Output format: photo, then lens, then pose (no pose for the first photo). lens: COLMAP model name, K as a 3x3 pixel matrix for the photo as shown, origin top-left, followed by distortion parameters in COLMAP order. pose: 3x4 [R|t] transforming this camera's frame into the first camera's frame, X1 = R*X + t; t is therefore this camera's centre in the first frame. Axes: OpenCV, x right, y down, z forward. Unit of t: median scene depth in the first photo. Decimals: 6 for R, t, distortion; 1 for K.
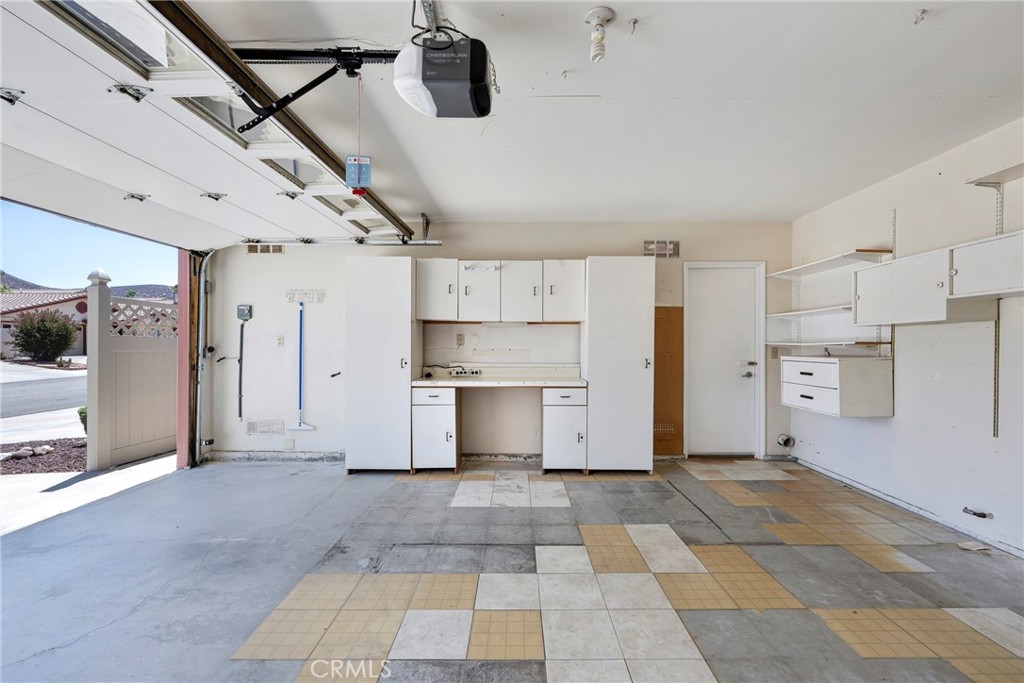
lens RADIAL K [[415.4, 0, 512.0], [0, 415.4, 341.5], [0, 0, 1]] dist [0.000703, -0.000091]
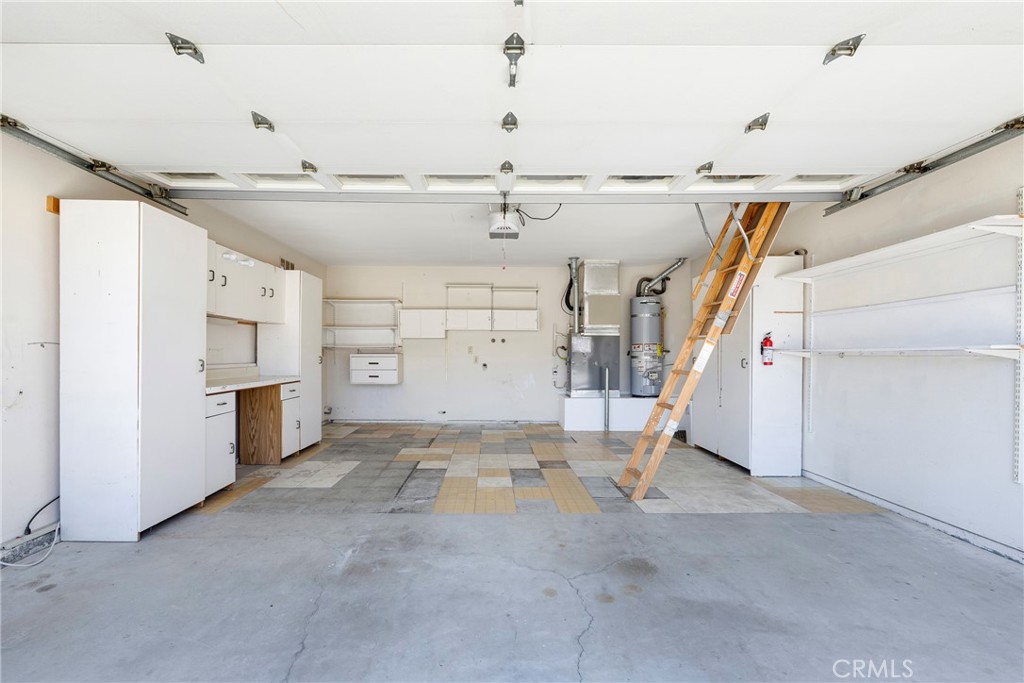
lens RADIAL K [[460.1, 0, 481.8], [0, 460.1, 345.1], [0, 0, 1]] dist [0.000348, 0.000020]
pose [[-0.002257, 0.015160, 0.999883, -1.767450], [-0.014500, 0.999779, -0.015191, 0.031312], [-0.999892, -0.014532, -0.002037, 0.753518]]
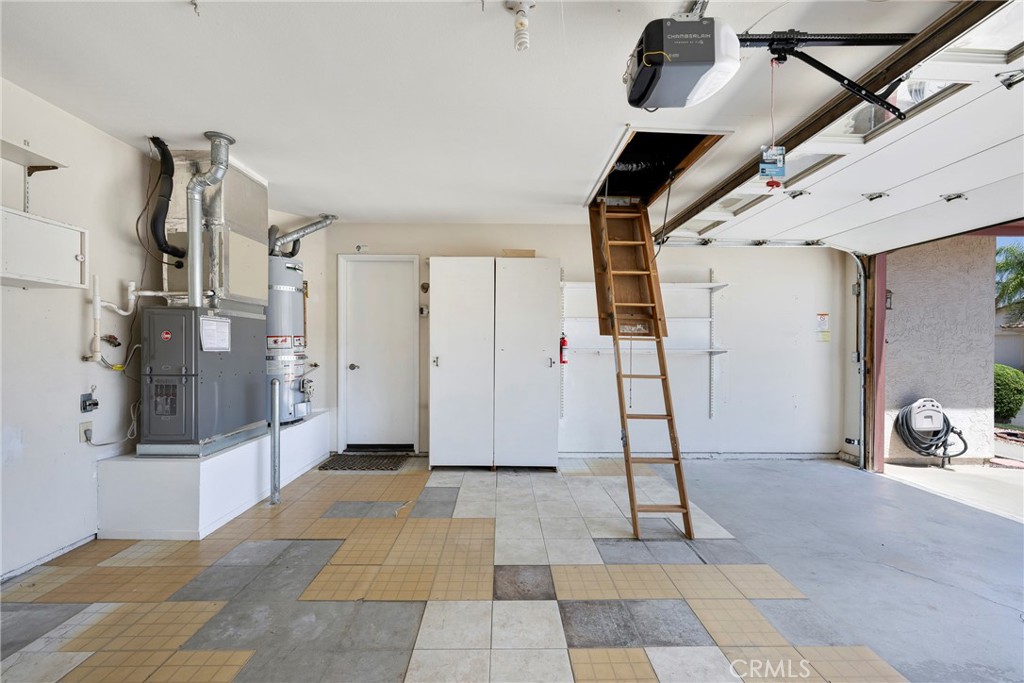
lens RADIAL K [[401.2, 0, 514.7], [0, 401.2, 350.6], [0, 0, 1]] dist [-0.013373, 0.000205]
pose [[-0.999079, -0.008423, -0.042070, 0.164822], [-0.008344, 0.999963, -0.002046, 0.017079], [0.042086, -0.001693, -0.999113, 1.261030]]
